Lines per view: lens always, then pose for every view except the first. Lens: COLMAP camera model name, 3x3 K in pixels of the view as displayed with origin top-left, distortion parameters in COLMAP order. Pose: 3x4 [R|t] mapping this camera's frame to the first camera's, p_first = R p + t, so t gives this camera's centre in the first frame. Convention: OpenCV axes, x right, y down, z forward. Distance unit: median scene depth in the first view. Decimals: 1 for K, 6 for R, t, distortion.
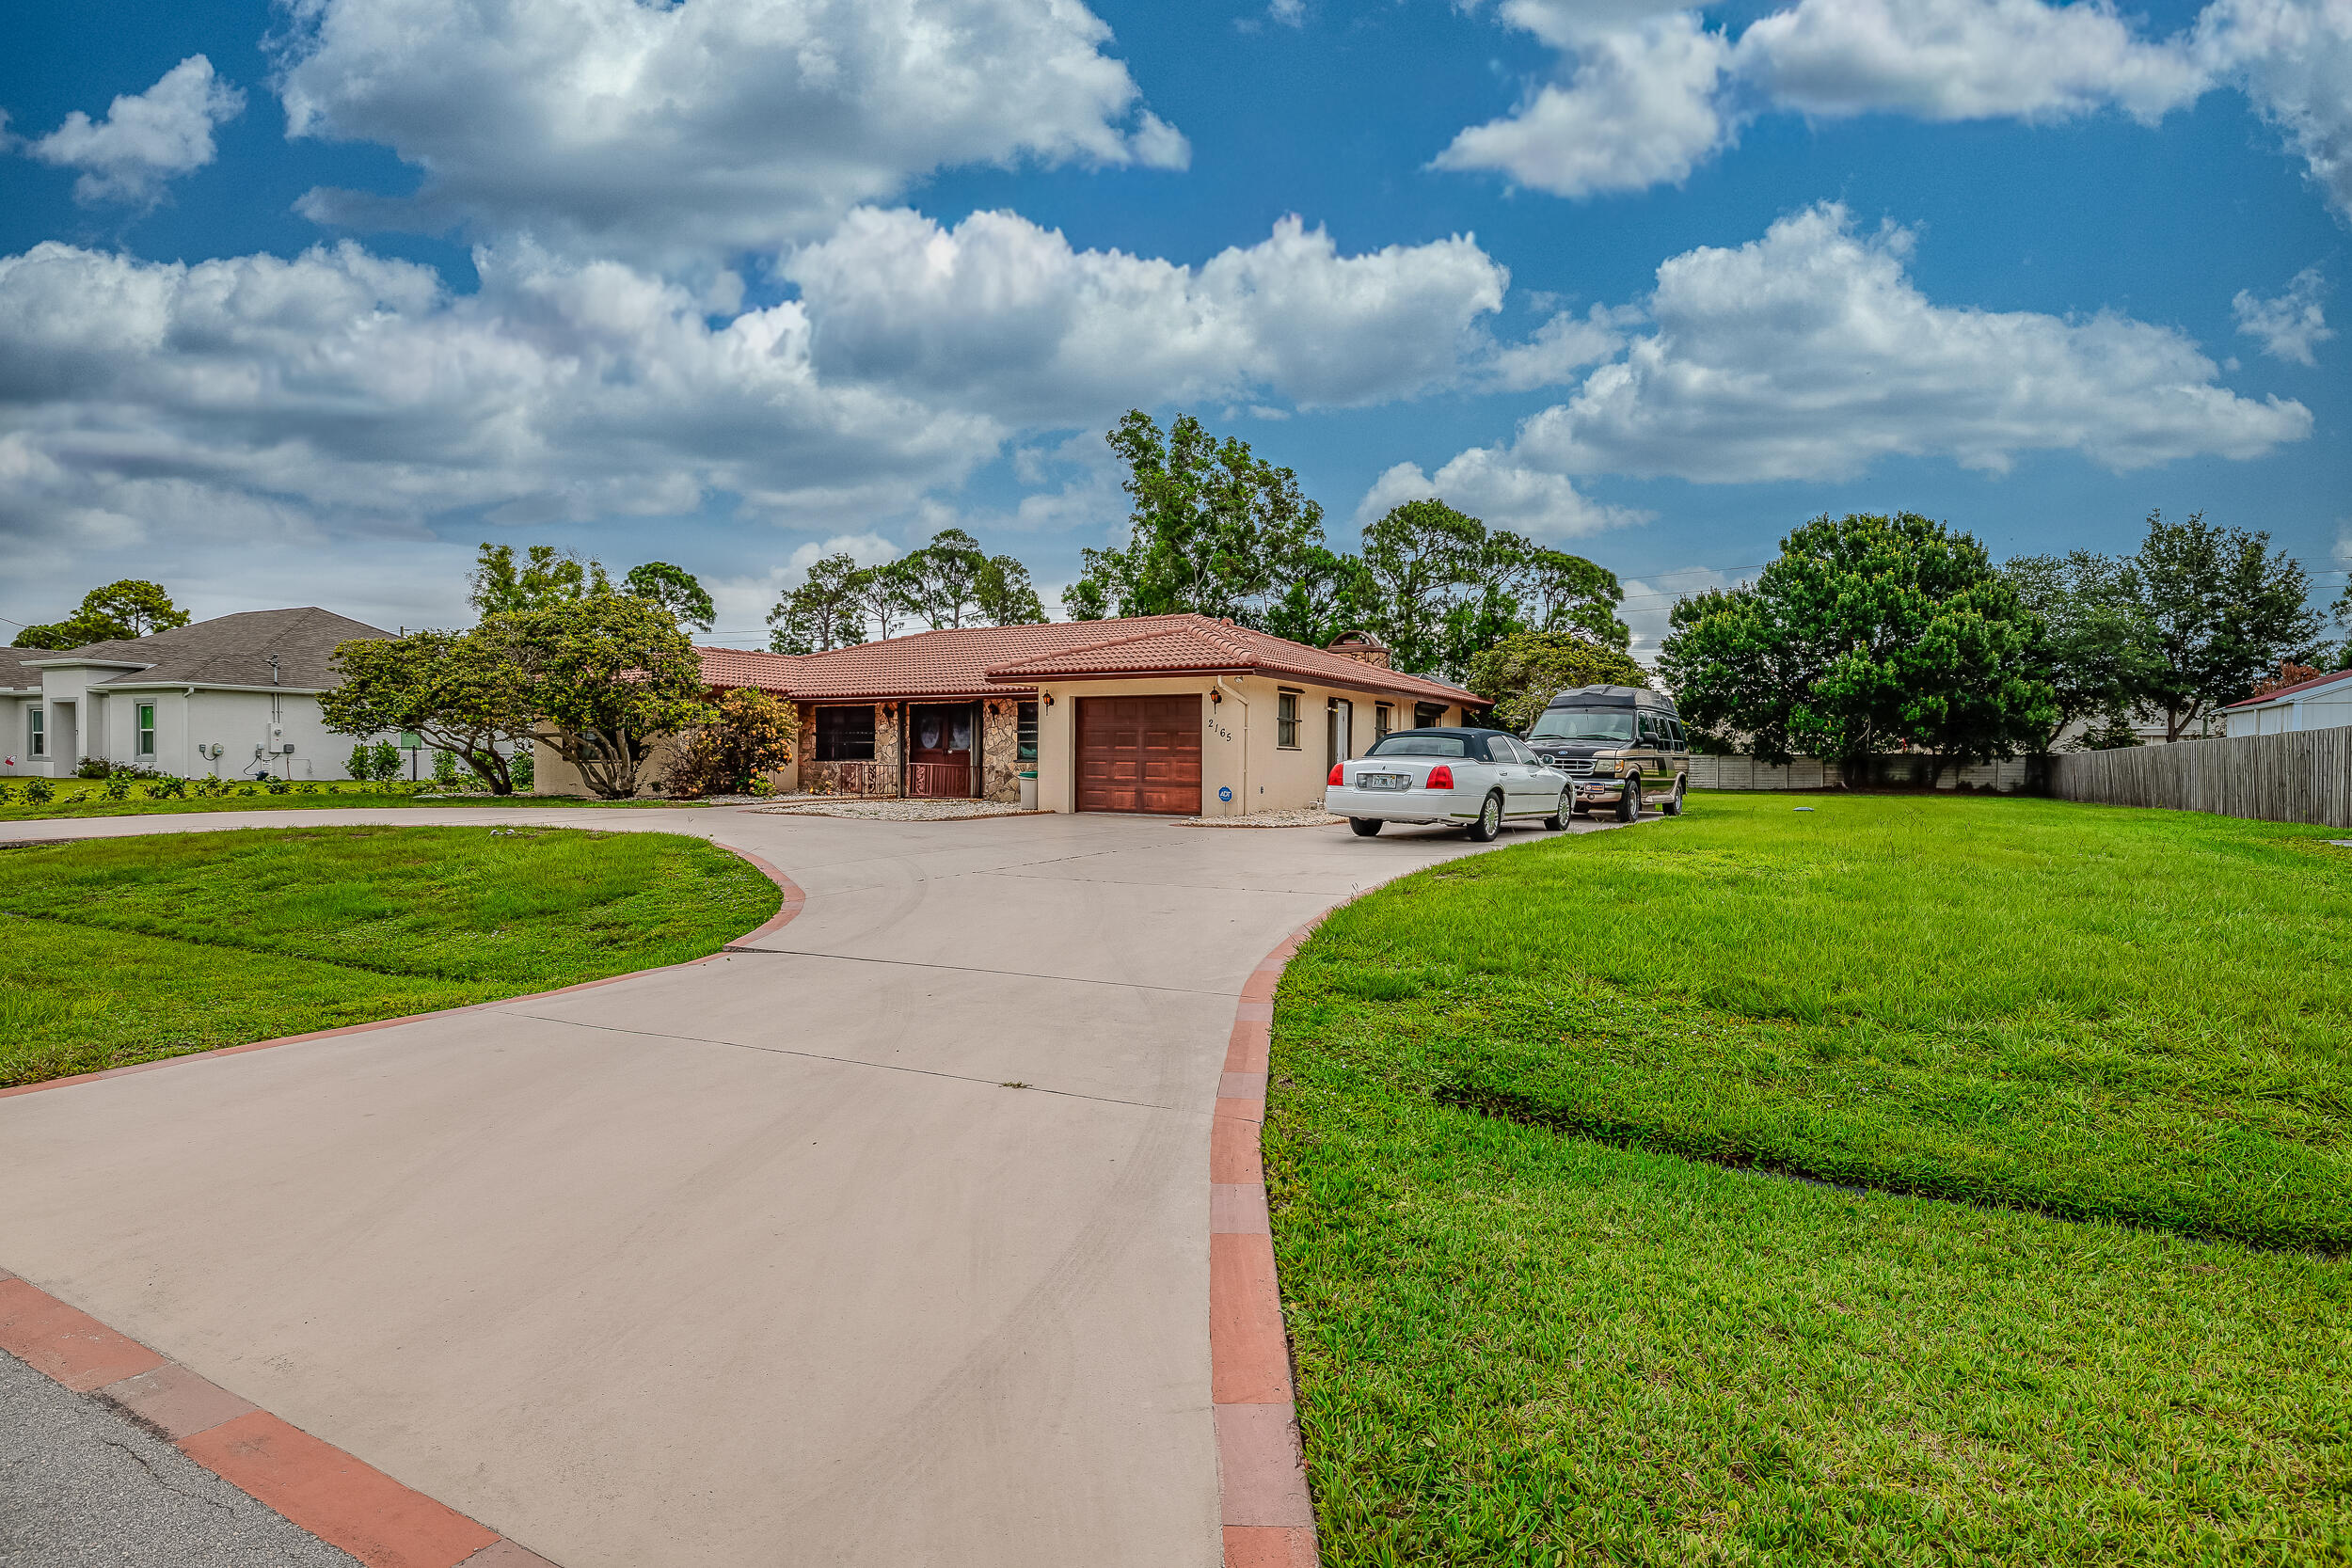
lens RADIAL K [[1244.3, 0, 1176.0], [0, 1244.3, 784.0], [0, 0, 1]] dist [0.002400, 0.000334]
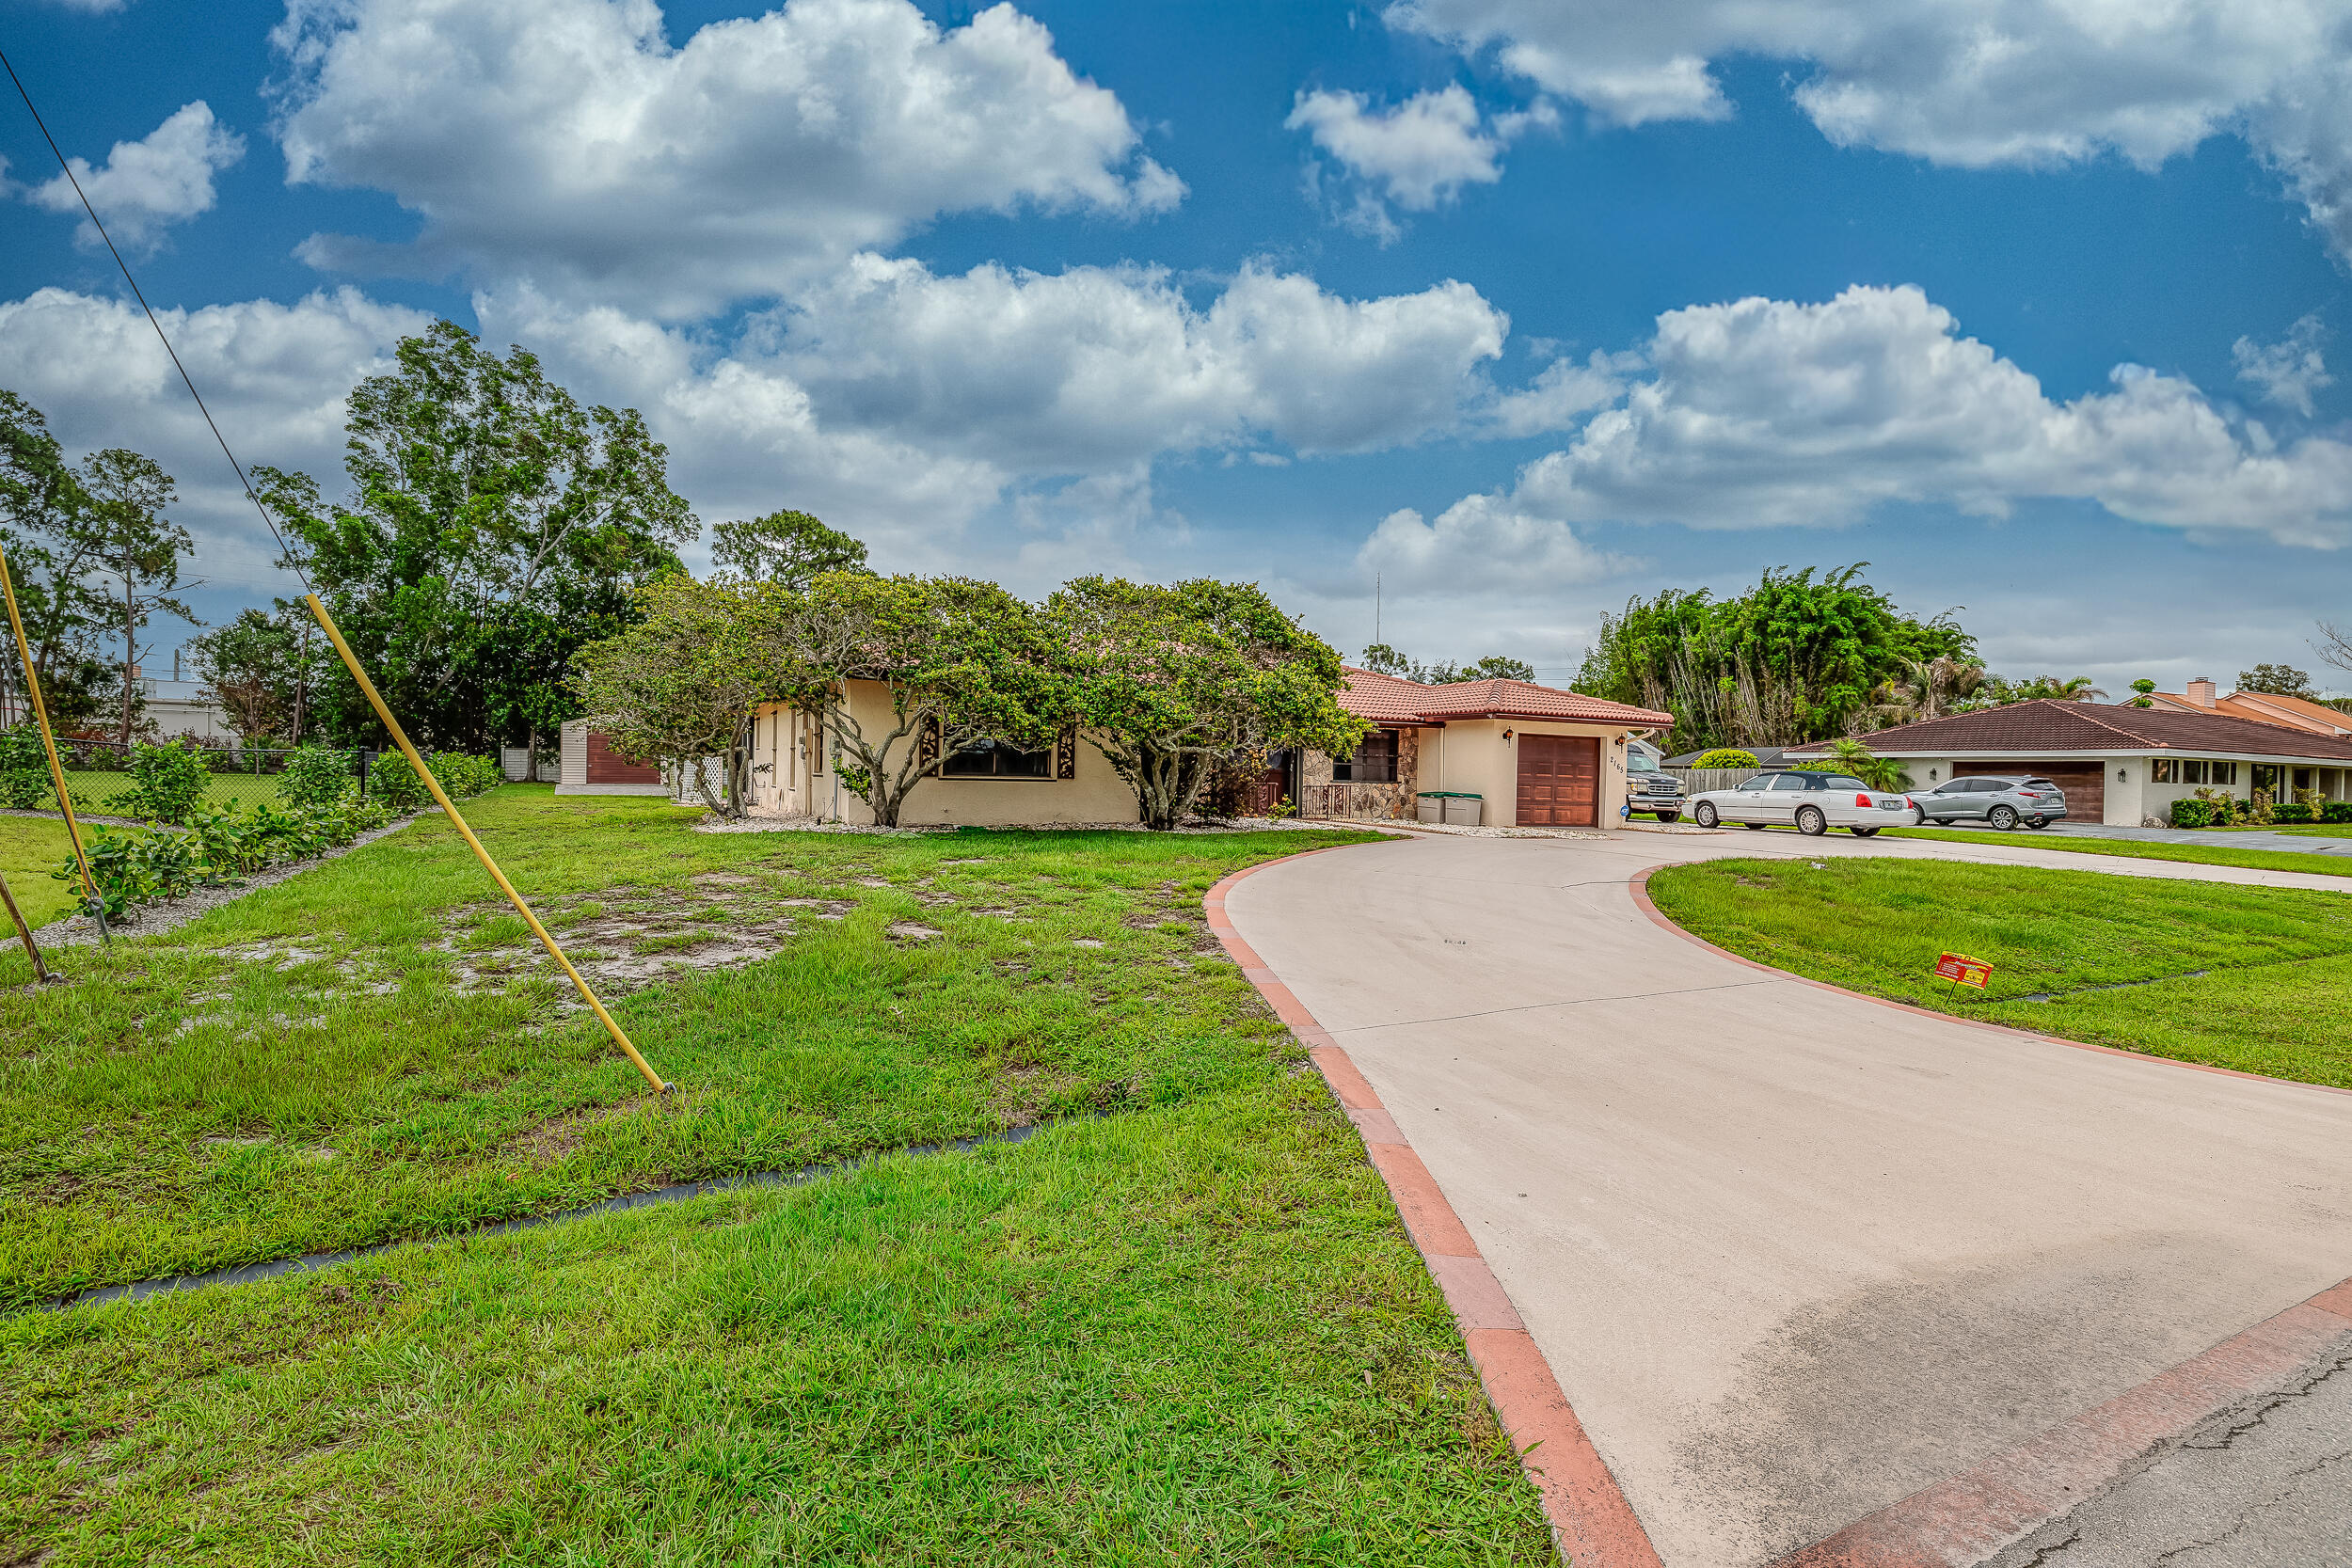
lens RADIAL K [[1121.9, 0, 1176.0], [0, 1121.9, 784.0], [0, 0, 1]] dist [-0.000381, 0.000011]
pose [[0.558185, -0.000893, 0.829716, -1.014479], [-0.003983, 0.999985, 0.003756, -0.019318], [-0.829707, -0.005401, 0.558173, 0.563019]]
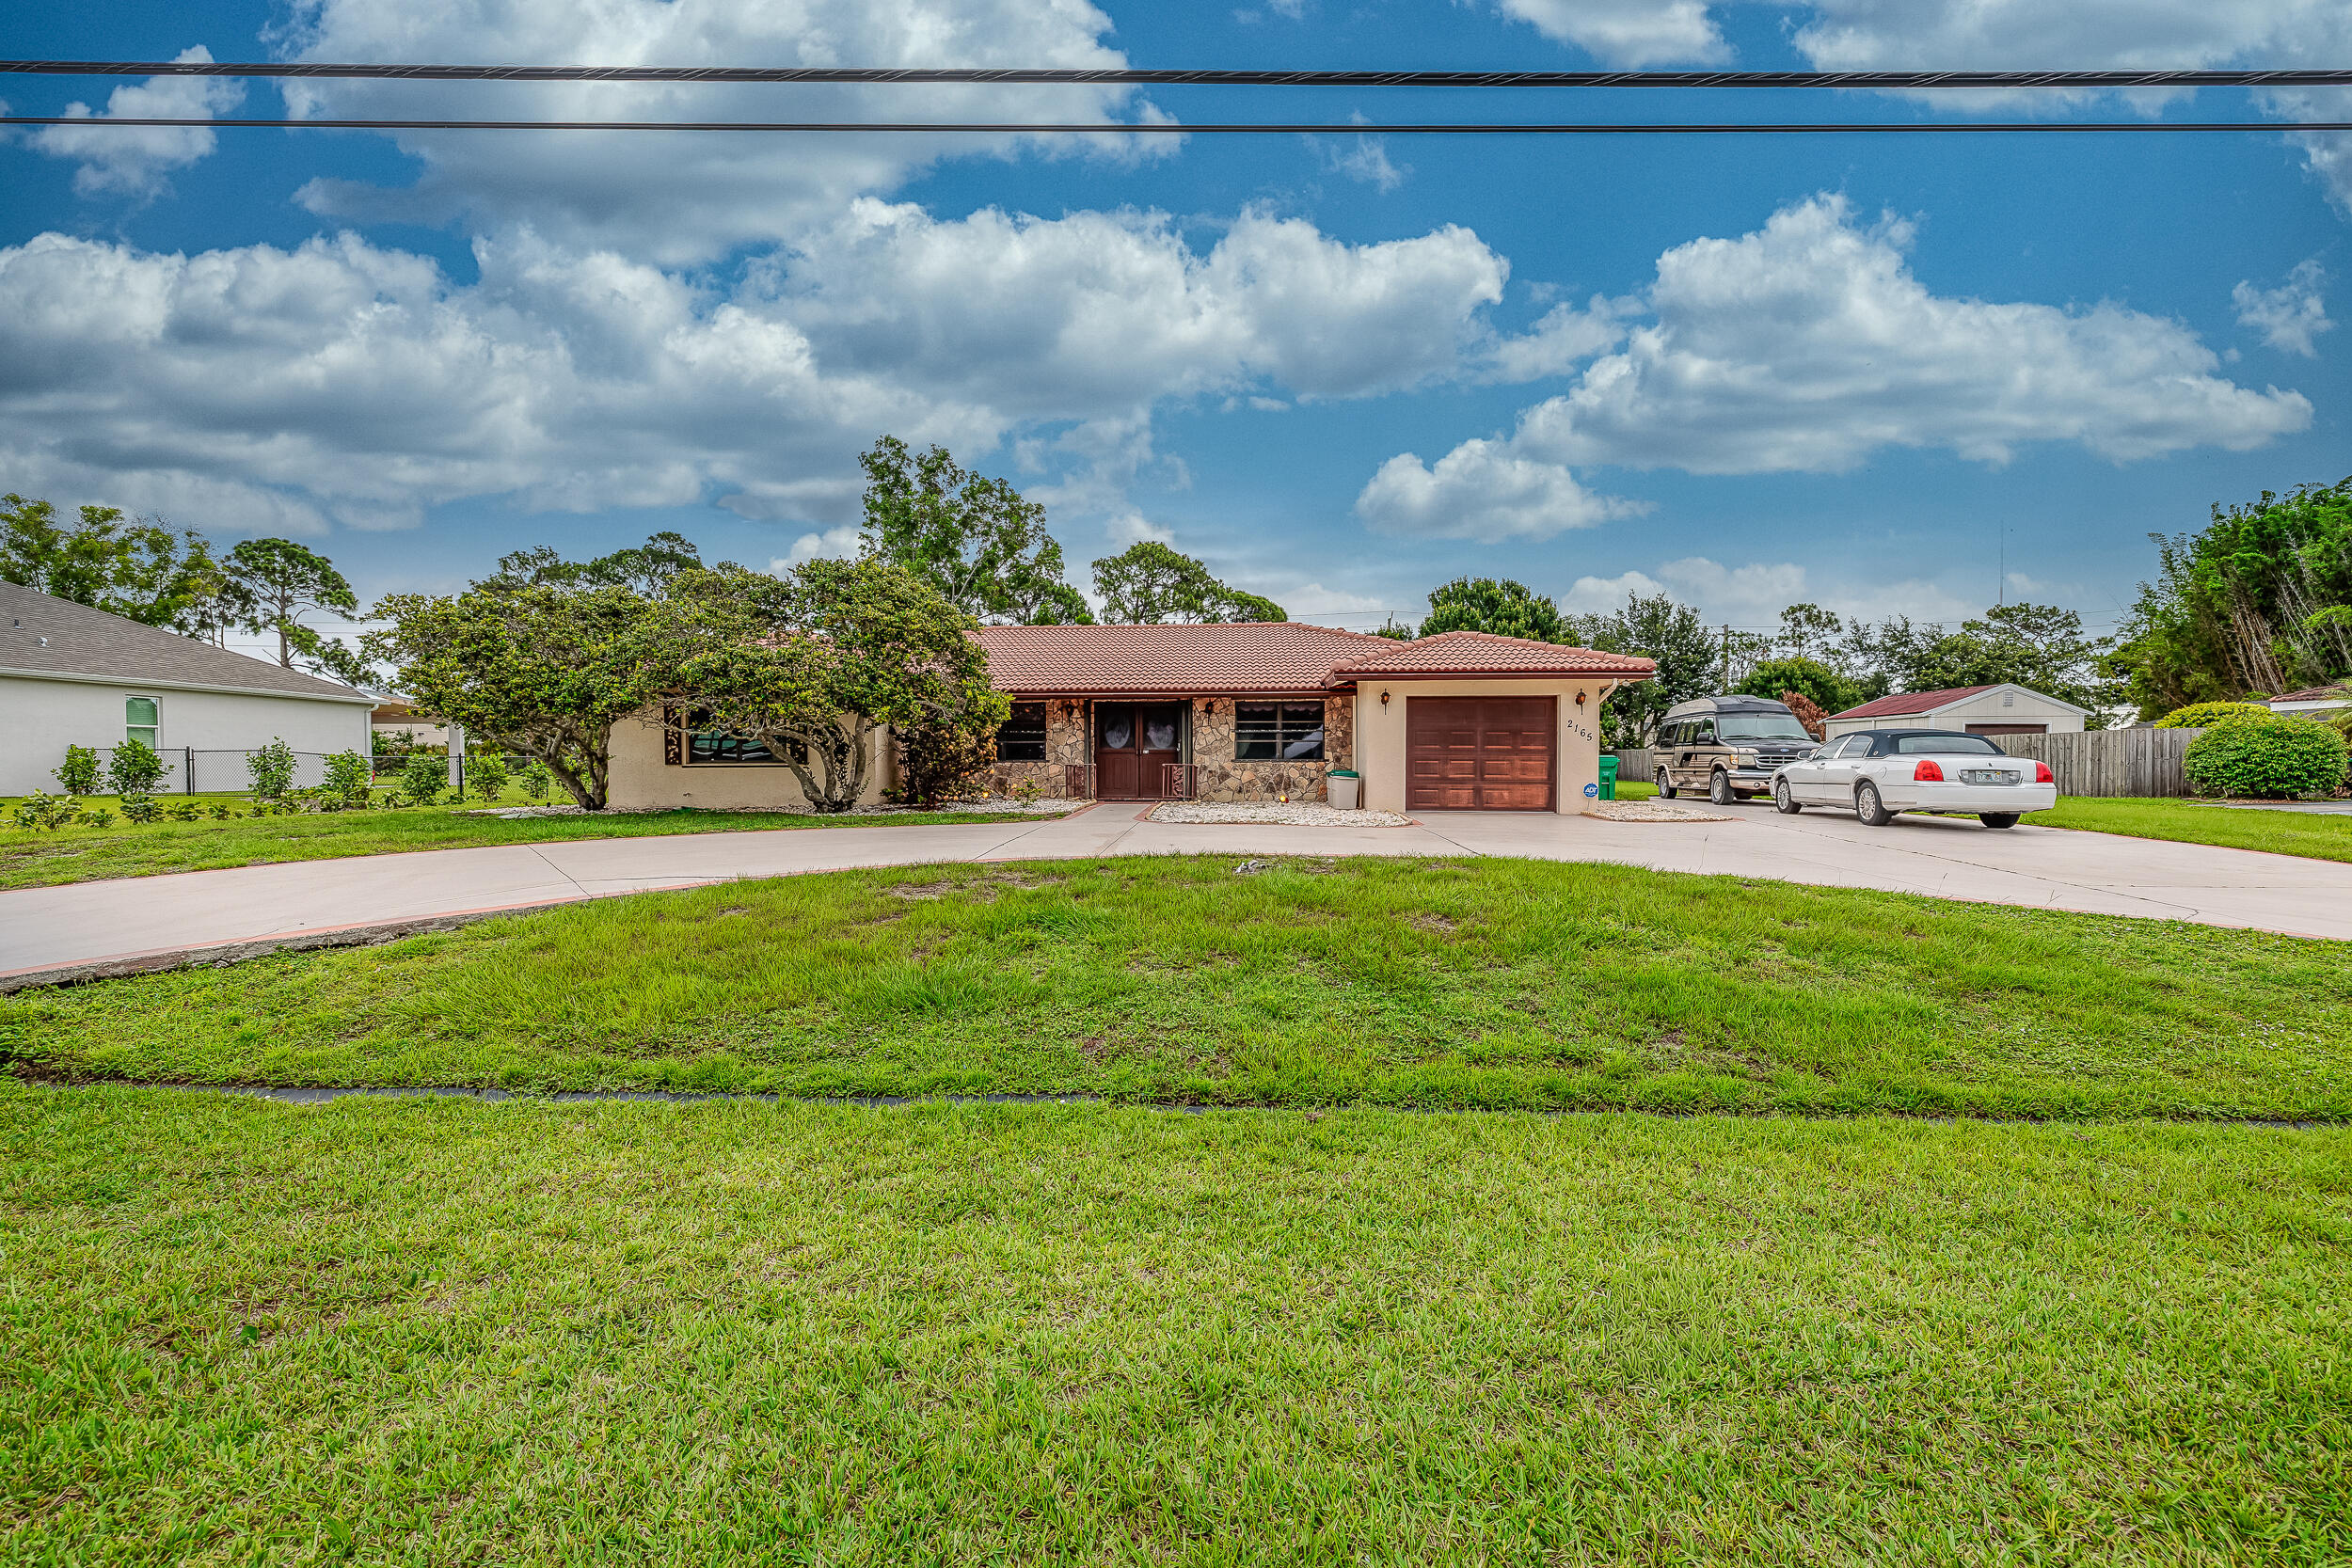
lens RADIAL K [[992.9, 0, 1176.0], [0, 992.9, 784.0], [0, 0, 1]] dist [-0.000307, -0.000118]
pose [[0.902093, -0.018507, 0.431144, -0.508855], [0.014881, 0.999820, 0.011783, -0.009854], [-0.431284, -0.004213, 0.902206, 0.305436]]
